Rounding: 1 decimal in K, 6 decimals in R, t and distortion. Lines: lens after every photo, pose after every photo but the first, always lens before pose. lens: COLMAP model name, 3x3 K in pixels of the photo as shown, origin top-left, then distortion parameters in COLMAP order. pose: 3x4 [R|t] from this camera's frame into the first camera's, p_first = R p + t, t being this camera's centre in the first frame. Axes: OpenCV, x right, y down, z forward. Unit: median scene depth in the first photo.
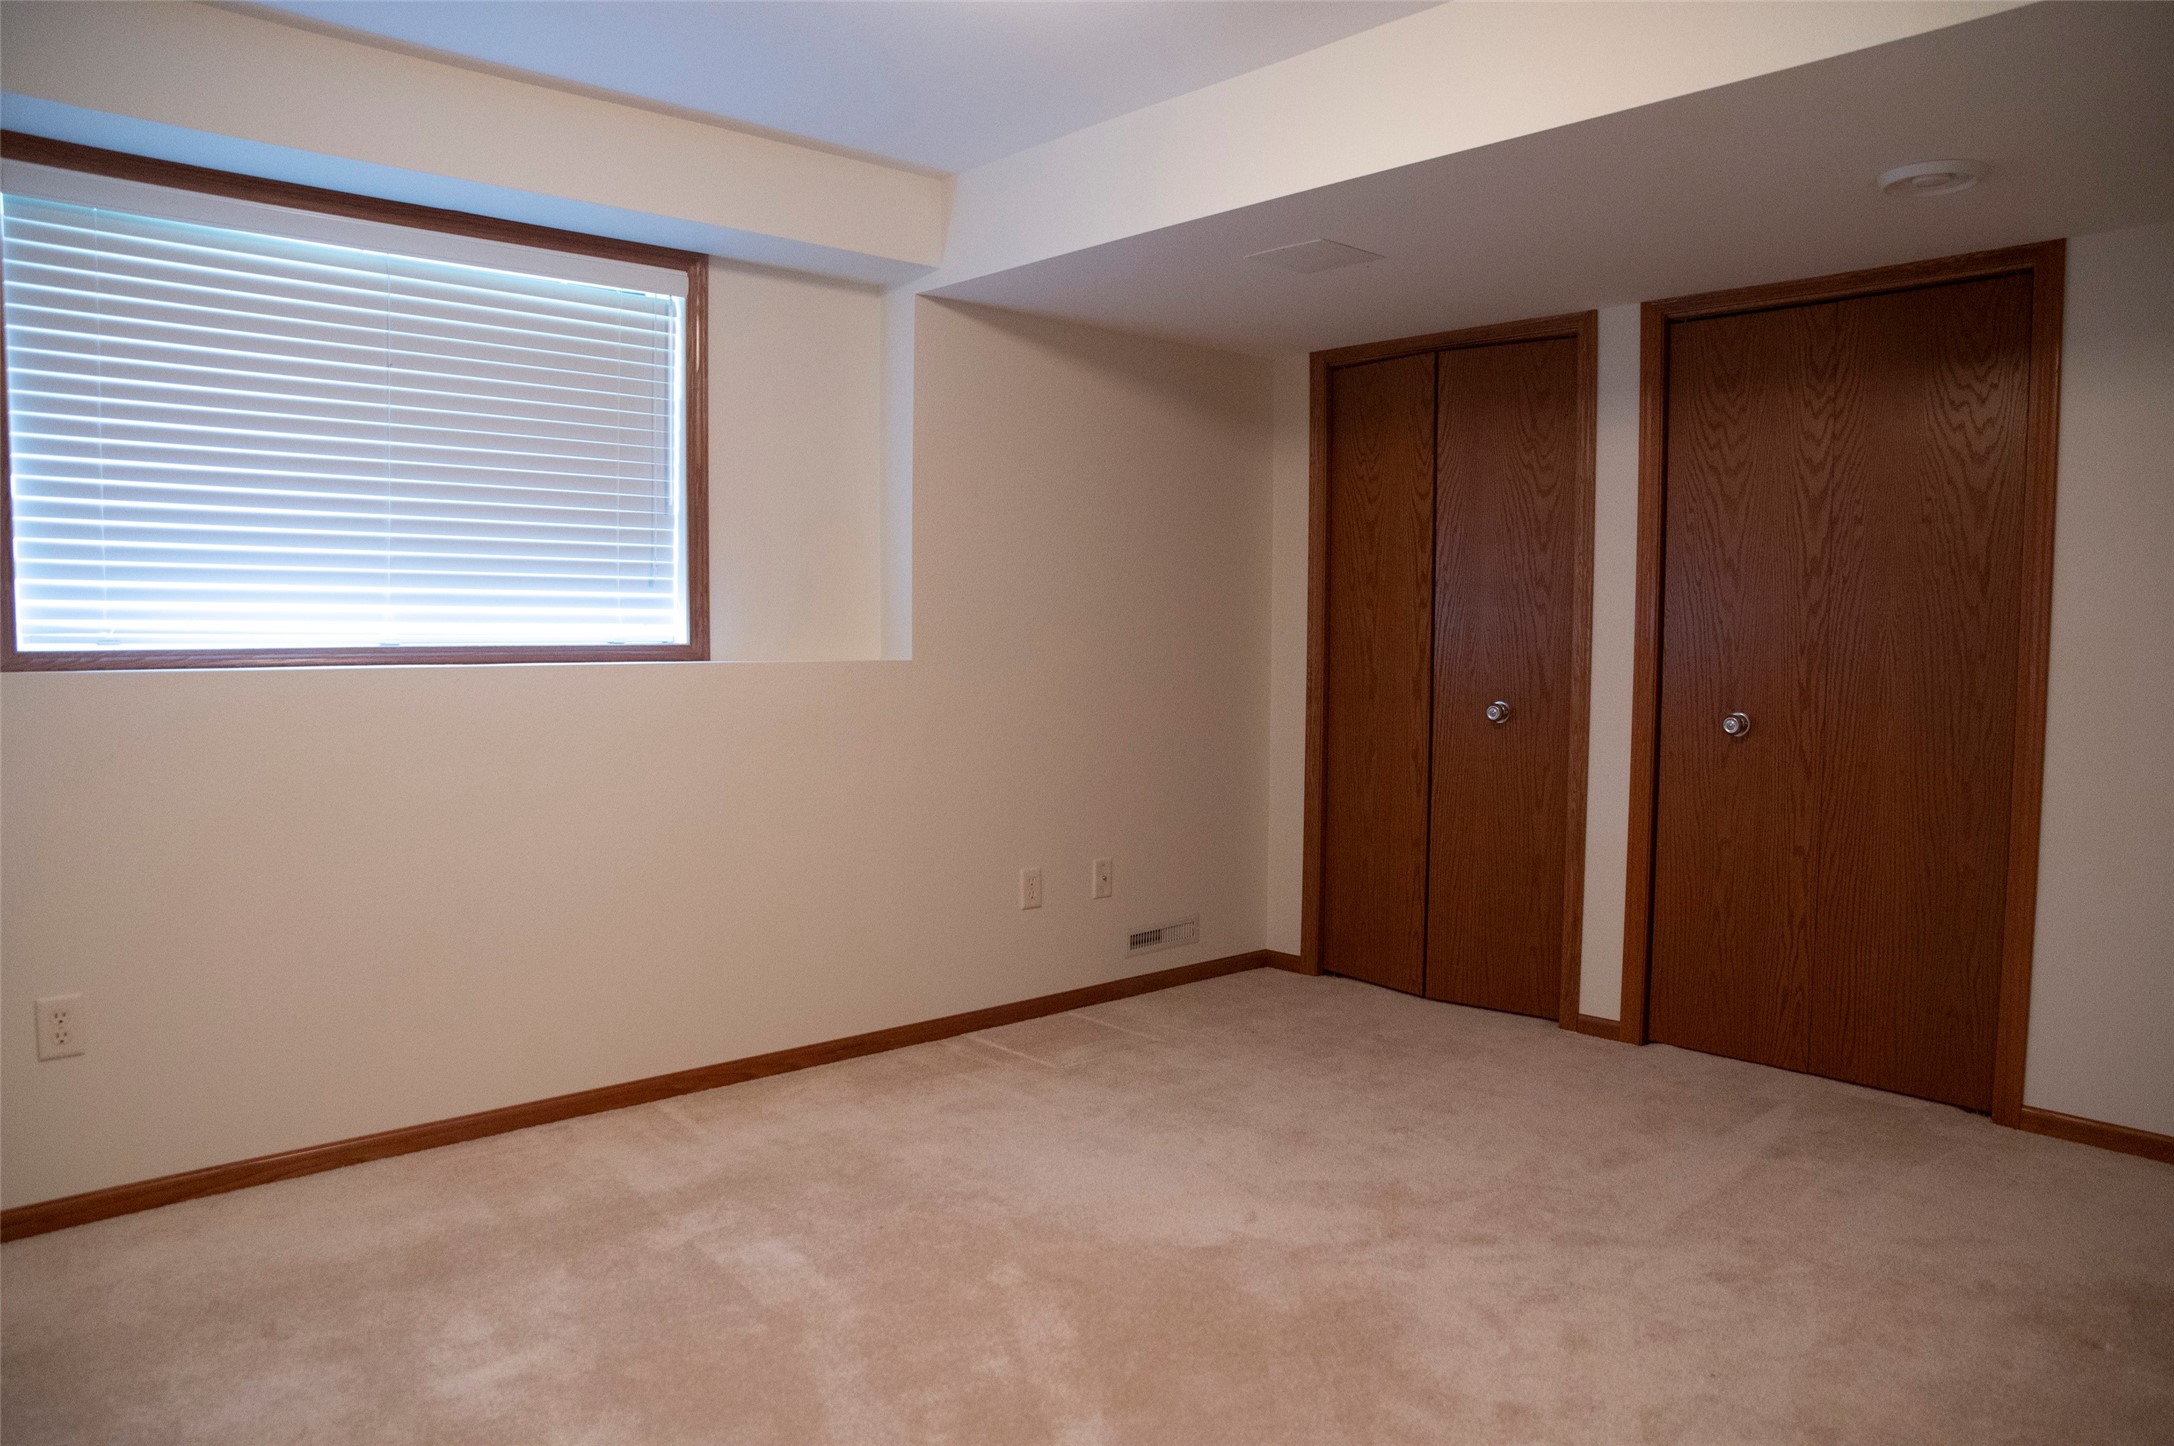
lens RADIAL K [[1481.1, 0, 1078.0], [0, 1481.1, 726.6], [0, 0, 1]] dist [-0.133056, 0.090950]
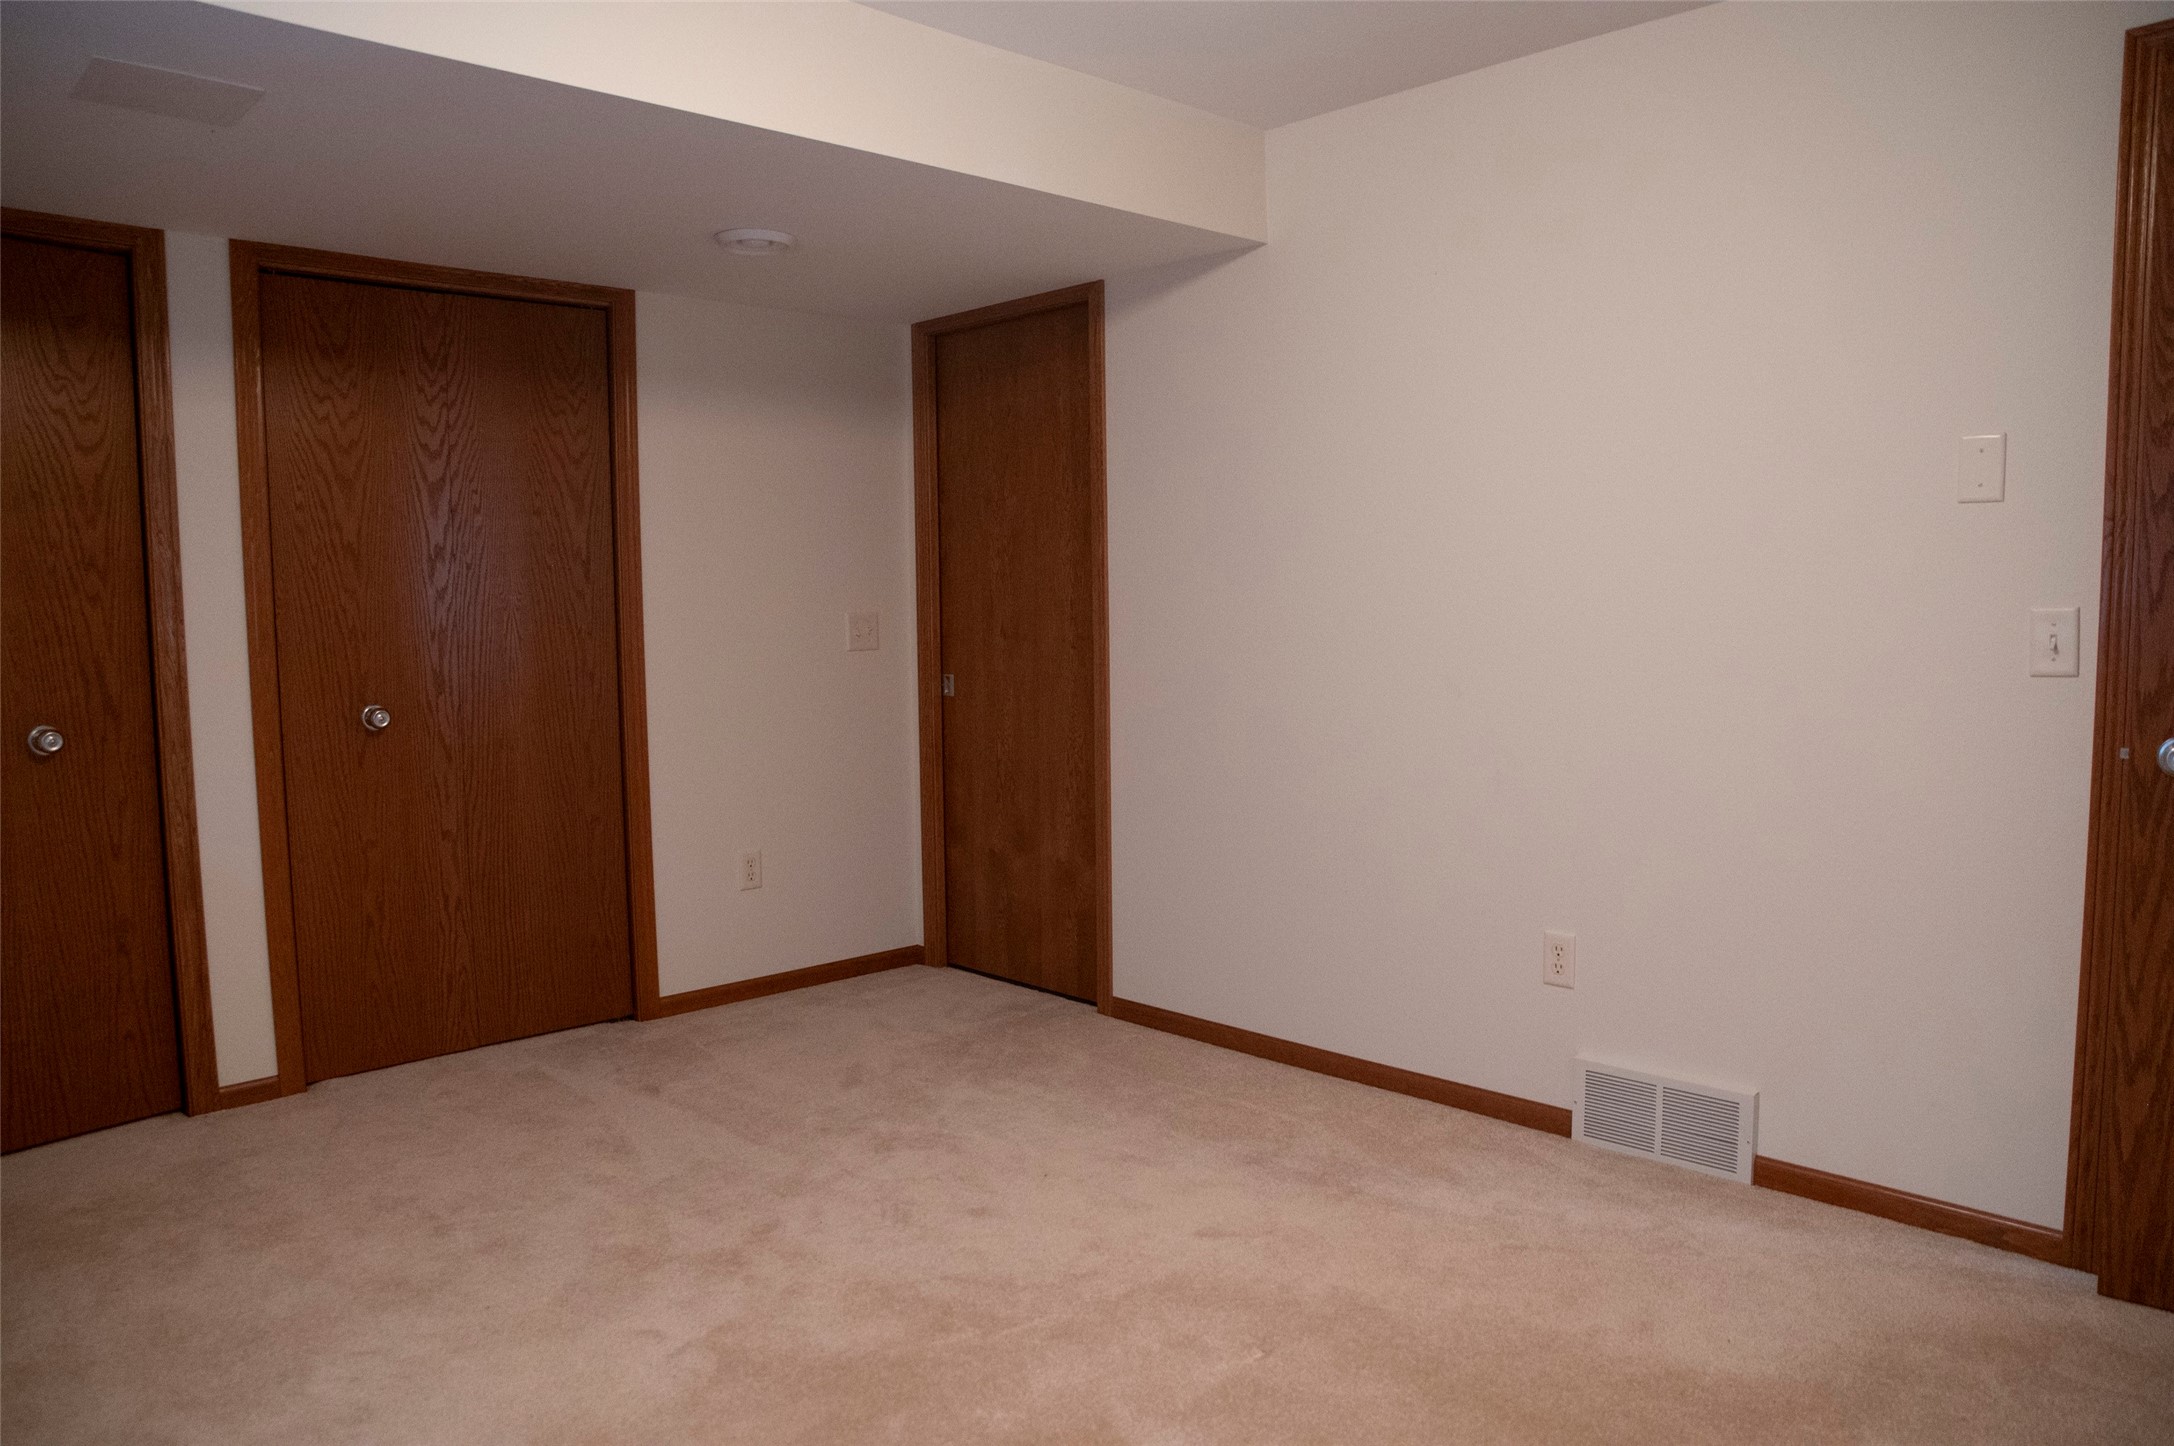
lens RADIAL K [[1481.1, 0, 1078.0], [0, 1481.1, 726.6], [0, 0, 1]] dist [-0.133056, 0.090950]
pose [[-0.020756, -0.088939, 0.995821, -0.514815], [0.086162, 0.992171, 0.090408, -0.043058], [-0.996065, 0.087679, -0.012930, 0.572891]]
